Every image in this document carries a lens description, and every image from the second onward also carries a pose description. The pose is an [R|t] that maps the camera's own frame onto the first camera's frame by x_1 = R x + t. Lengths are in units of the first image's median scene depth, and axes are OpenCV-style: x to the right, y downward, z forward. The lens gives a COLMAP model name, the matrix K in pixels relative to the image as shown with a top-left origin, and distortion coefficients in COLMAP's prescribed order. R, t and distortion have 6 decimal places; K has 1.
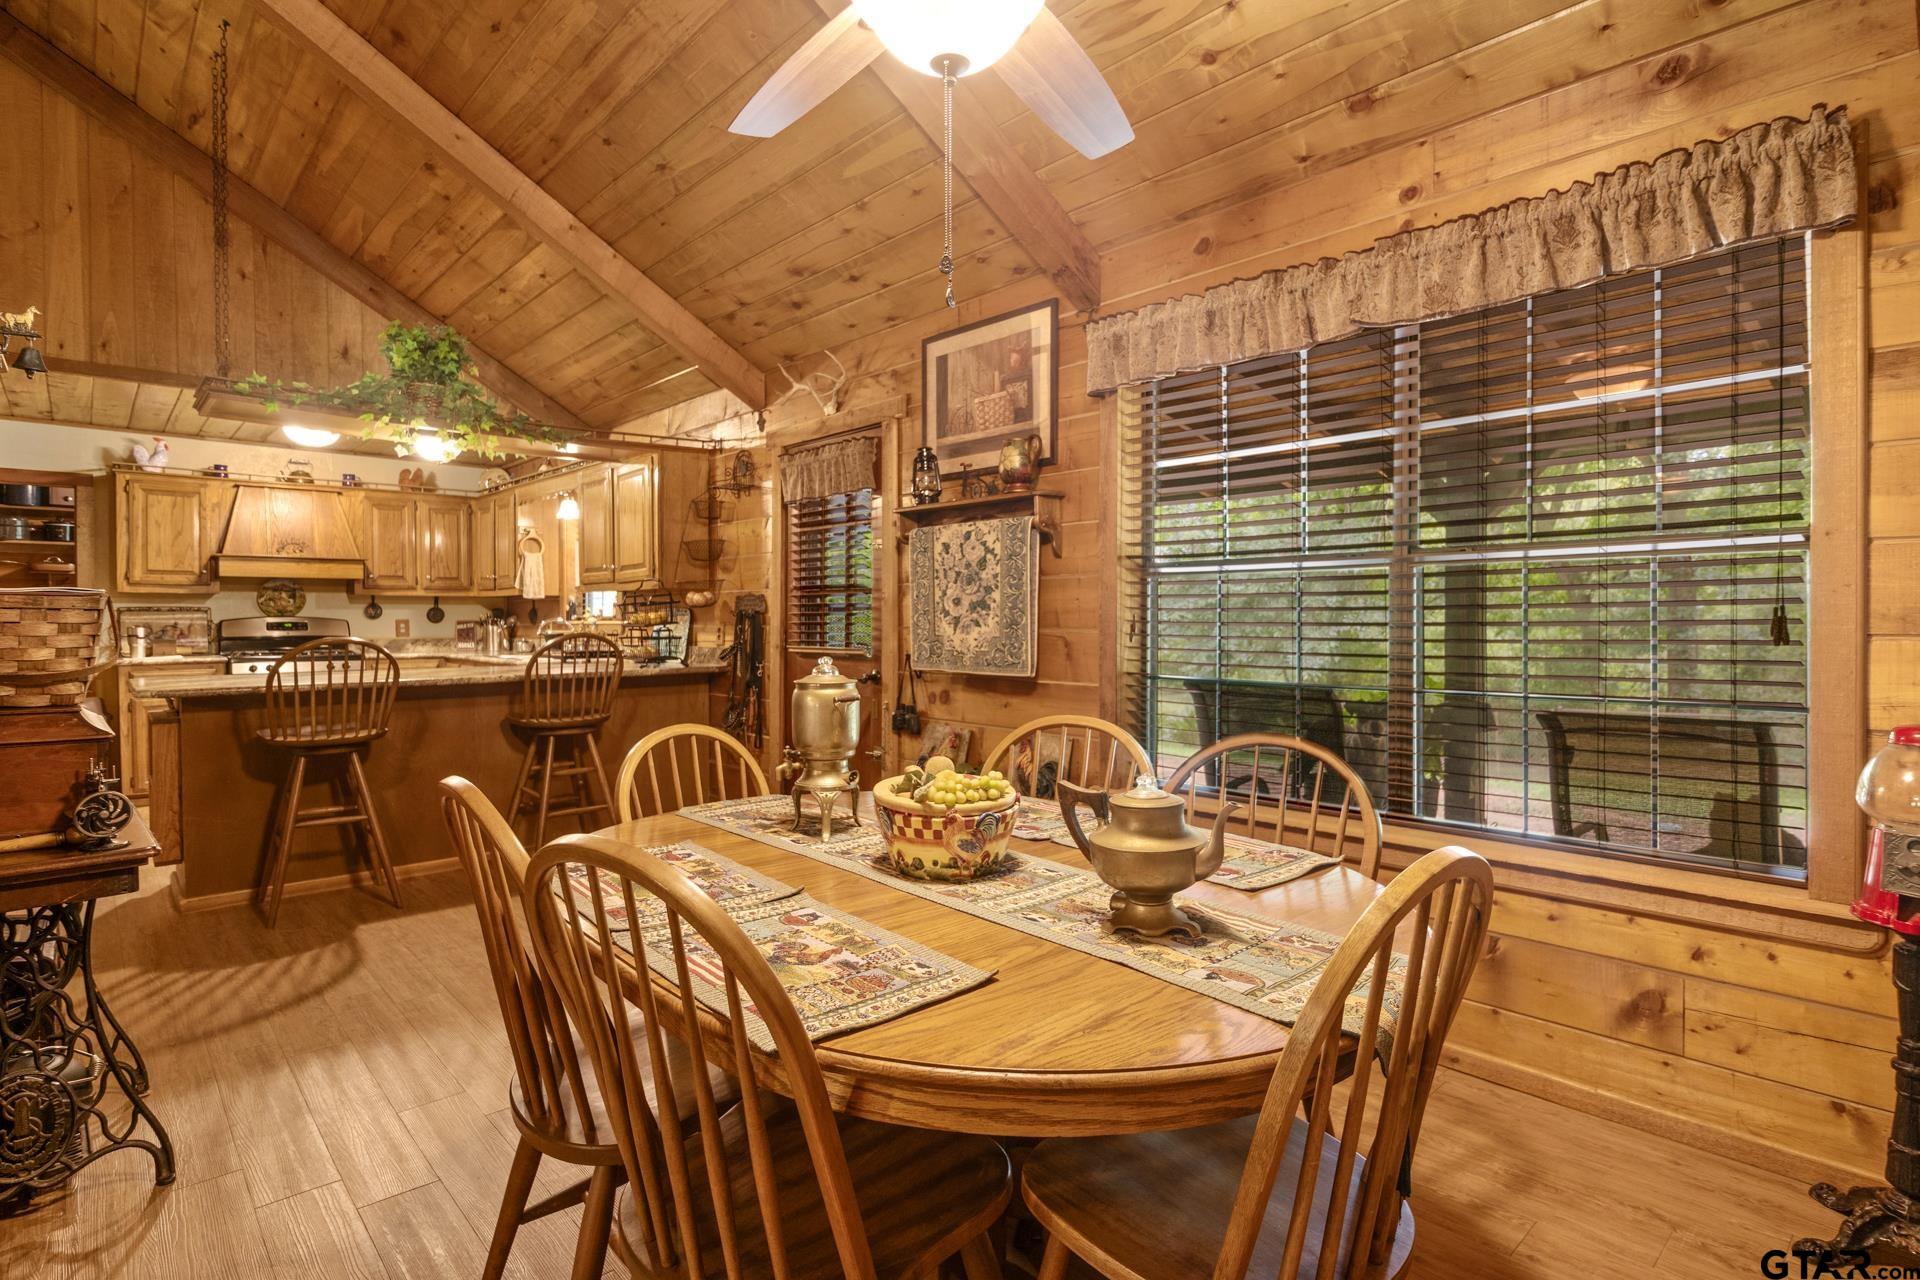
lens RADIAL K [[959.5, 0, 962.9], [0, 959.5, 633.2], [0, 0, 1]] dist [-0.005534, -0.000607]
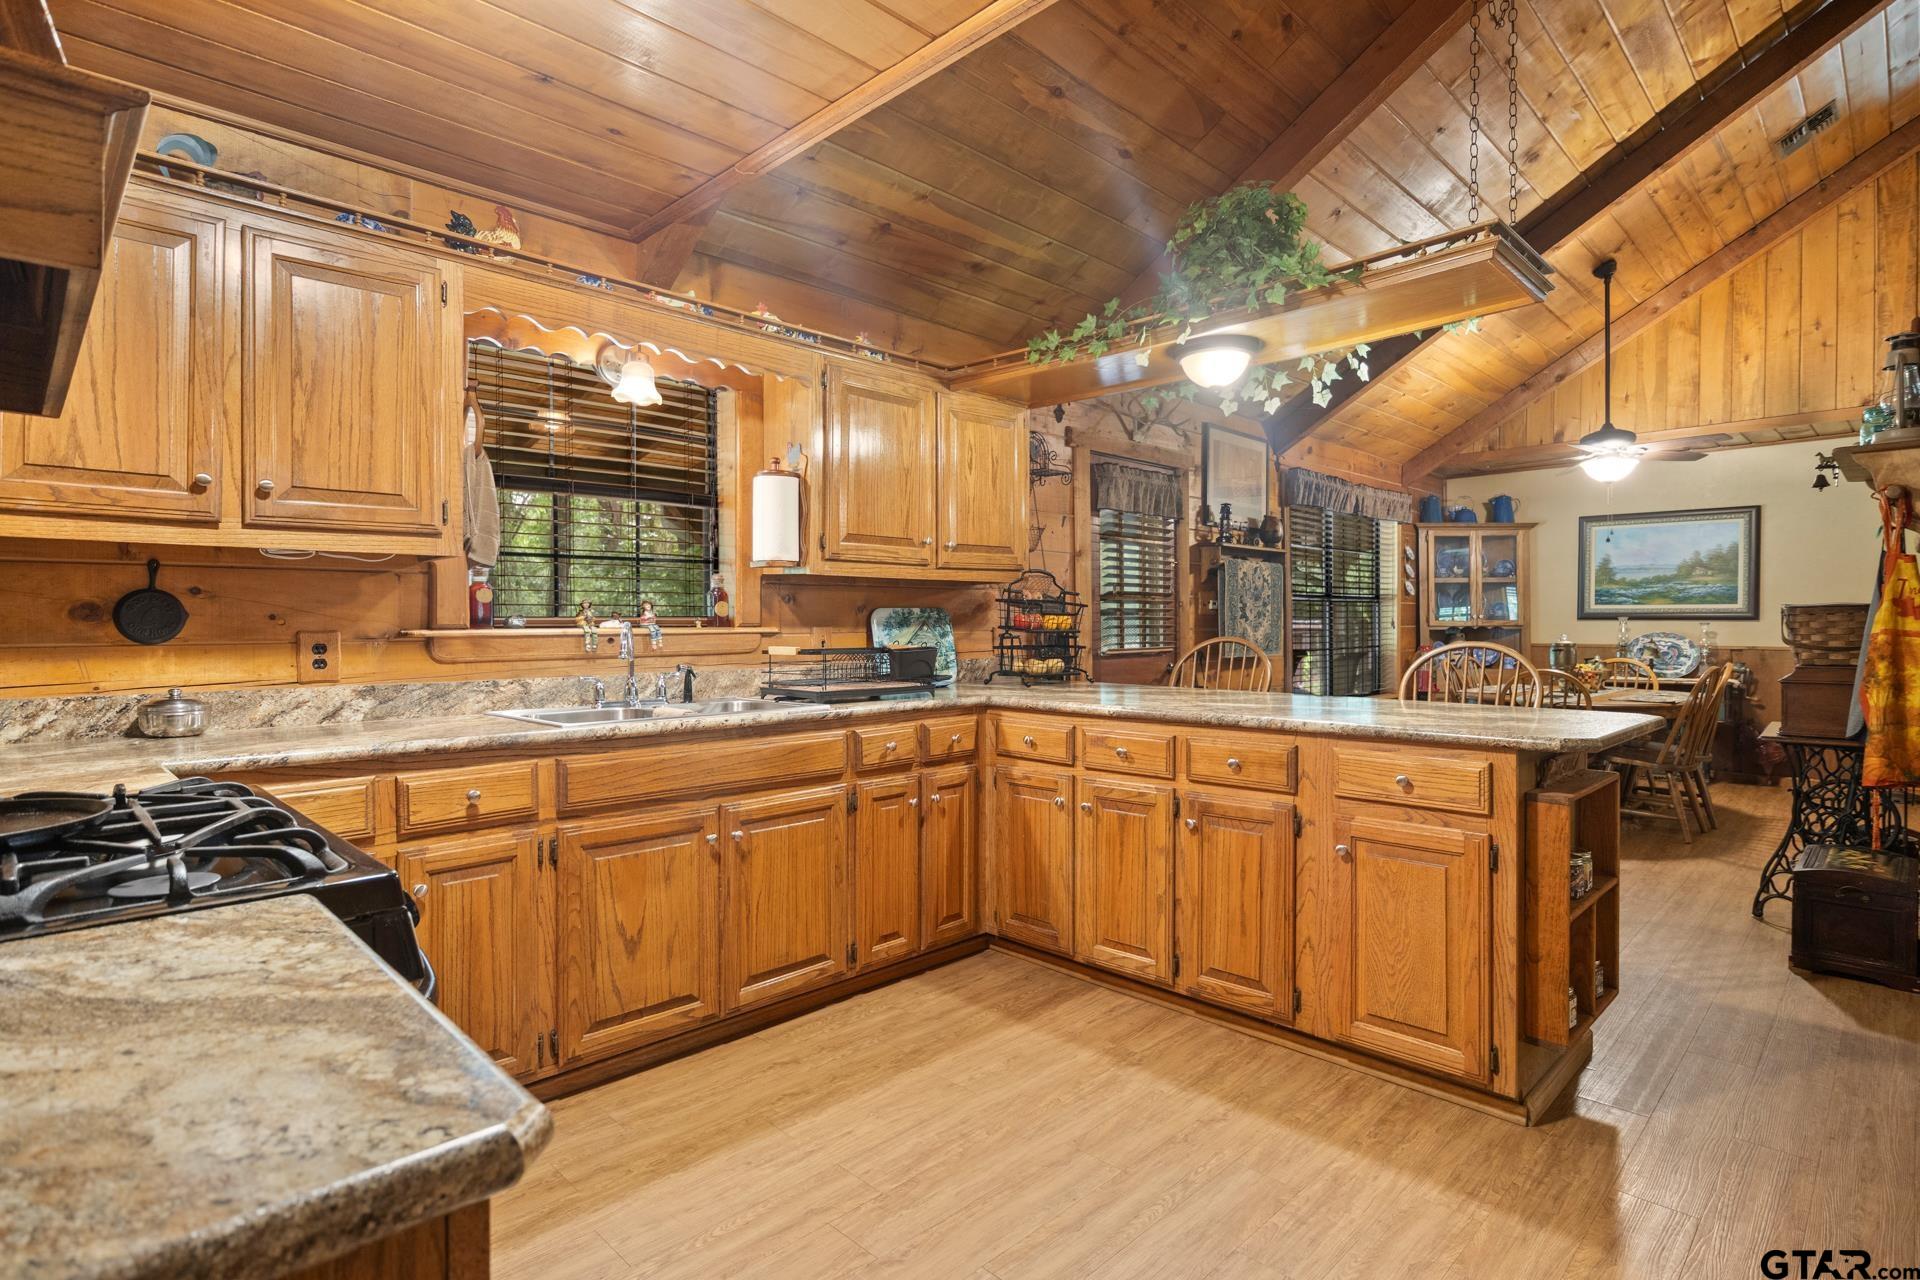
lens RADIAL K [[967.9, 0, 964.0], [0, 967.9, 626.9], [0, 0, 1]] dist [-0.003872, -0.000886]
pose [[-0.039680, -0.002909, 0.999208, -0.883927], [0.018569, 0.999821, 0.003648, -0.012596], [-0.999040, 0.018699, -0.039619, 0.874739]]
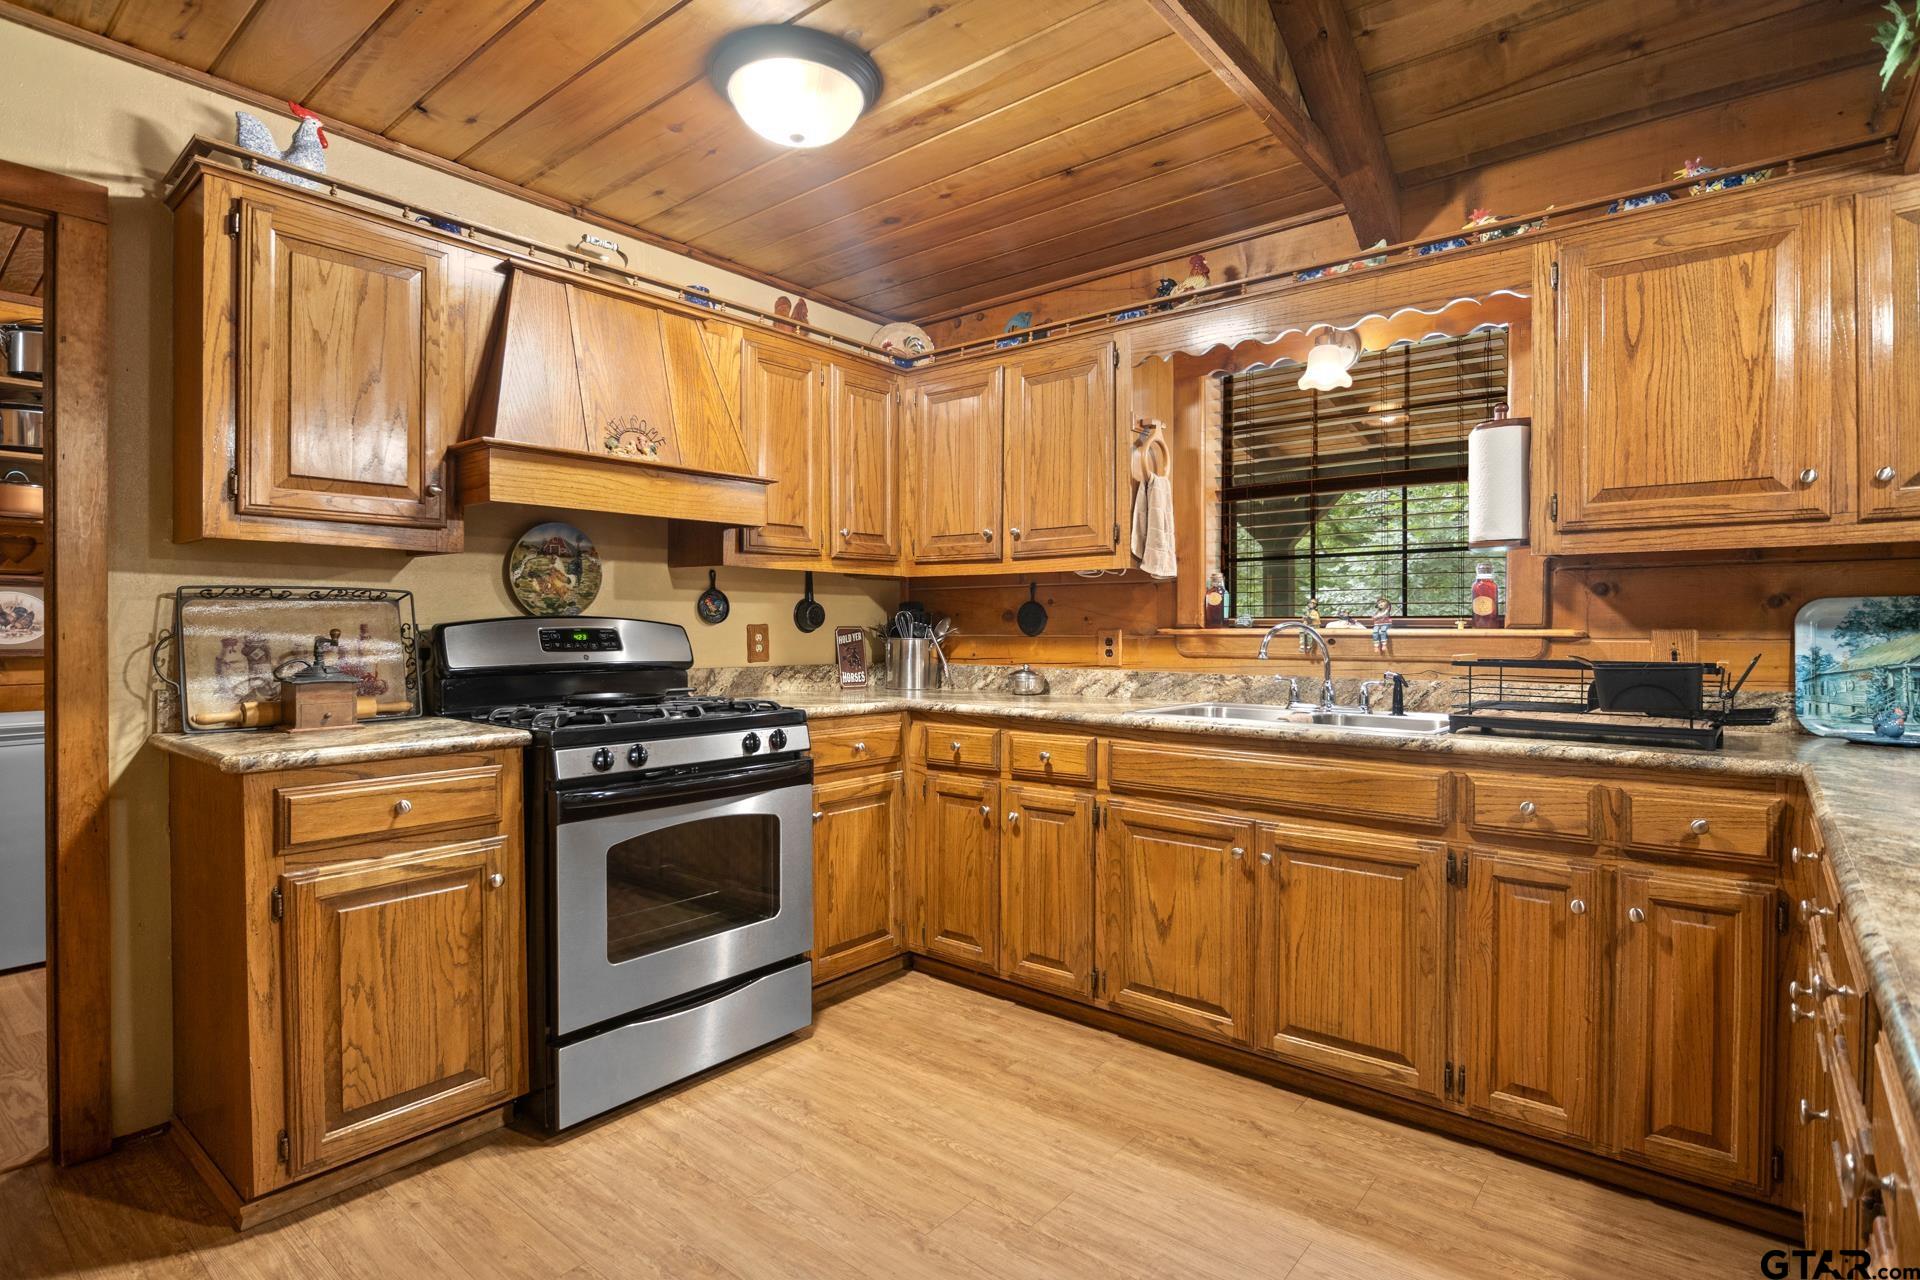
lens RADIAL K [[959.5, 0, 962.9], [0, 959.5, 633.2], [0, 0, 1]] dist [-0.005534, -0.000607]
pose [[0.990790, 0.003191, 0.135367, -0.619965], [-0.001879, 0.999950, -0.009818, -0.006359], [-0.135392, 0.009473, 0.990747, 0.591753]]
